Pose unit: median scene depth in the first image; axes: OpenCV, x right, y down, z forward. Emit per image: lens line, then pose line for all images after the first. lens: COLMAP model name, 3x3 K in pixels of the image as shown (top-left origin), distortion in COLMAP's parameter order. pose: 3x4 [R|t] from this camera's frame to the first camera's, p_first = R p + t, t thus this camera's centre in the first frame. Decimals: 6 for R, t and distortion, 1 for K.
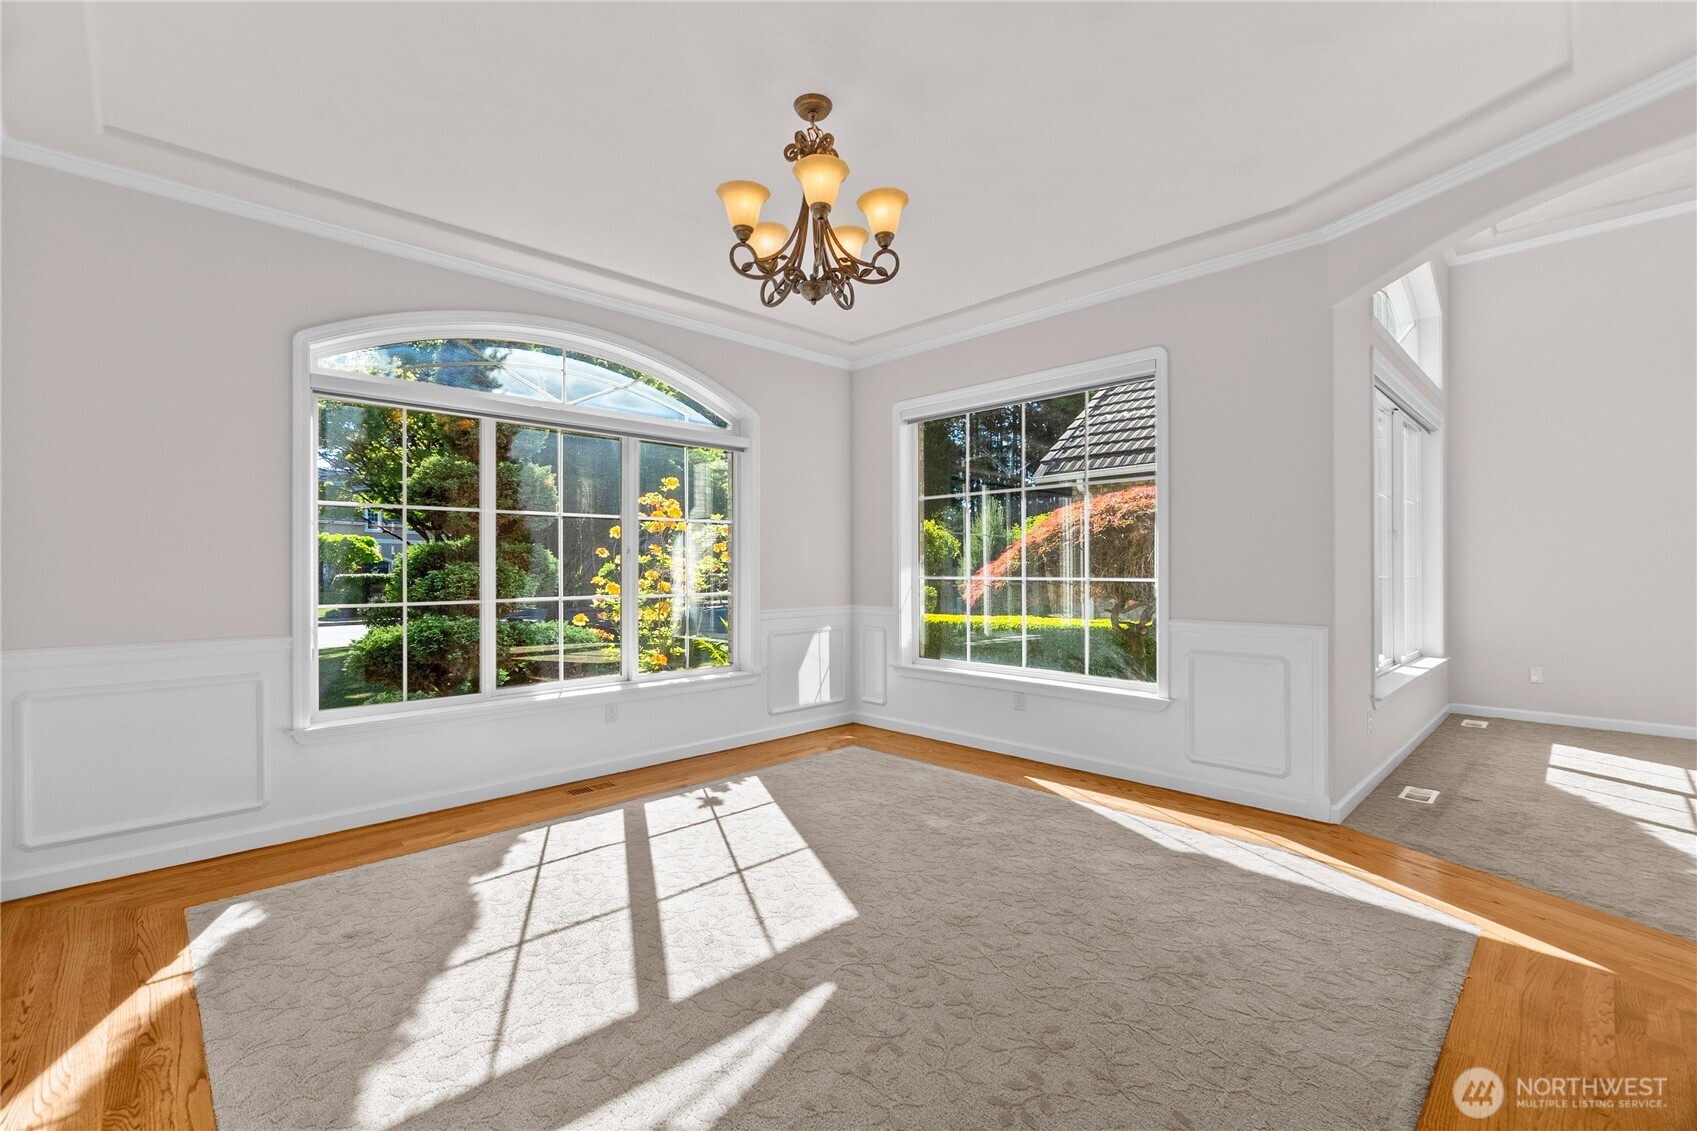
lens RADIAL K [[747.3, 0, 811.6], [0, 747.3, 564.3], [0, 0, 1]] dist [-0.001394, -0.001059]
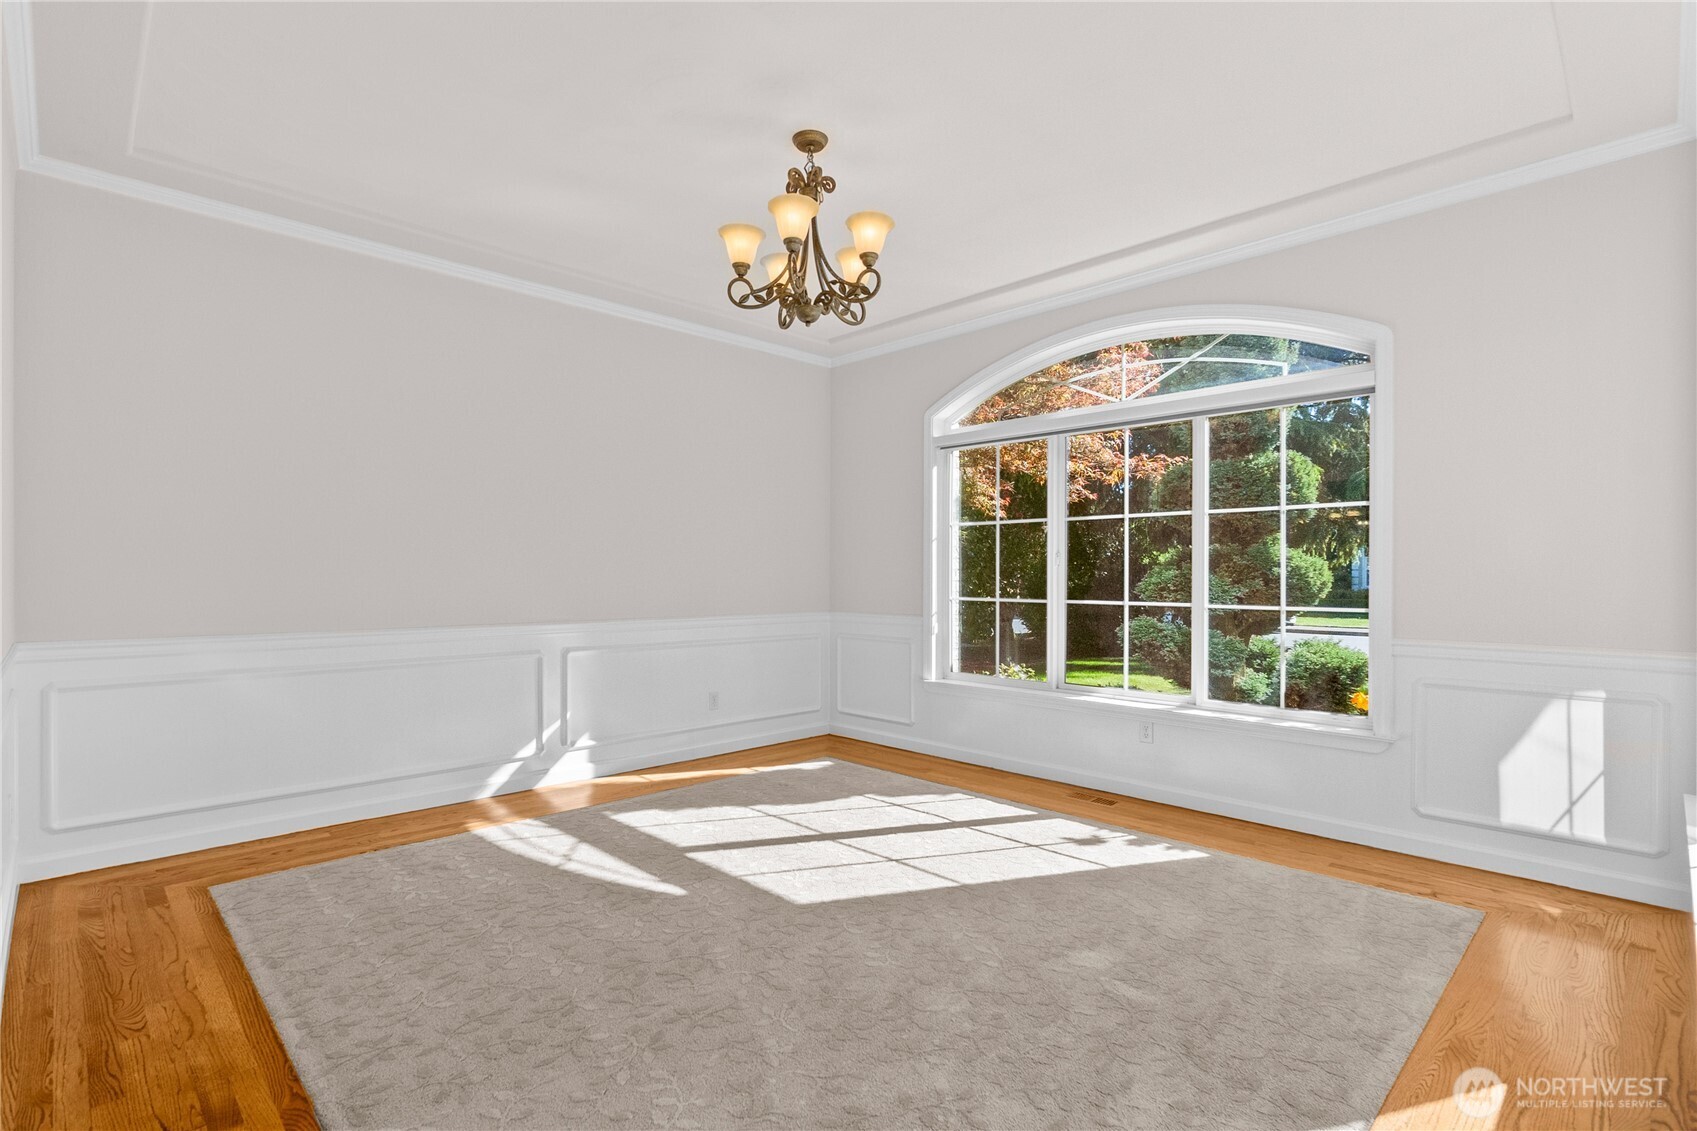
lens RADIAL K [[805.9, 0, 840.9], [0, 805.9, 576.5], [0, 0, 1]] dist [-0.004893, 0.000786]
pose [[0.024273, 0.010371, -0.999652, 0.843655], [0.001051, 0.999945, 0.010400, -0.000366], [0.999705, -0.001303, 0.024260, 0.736402]]
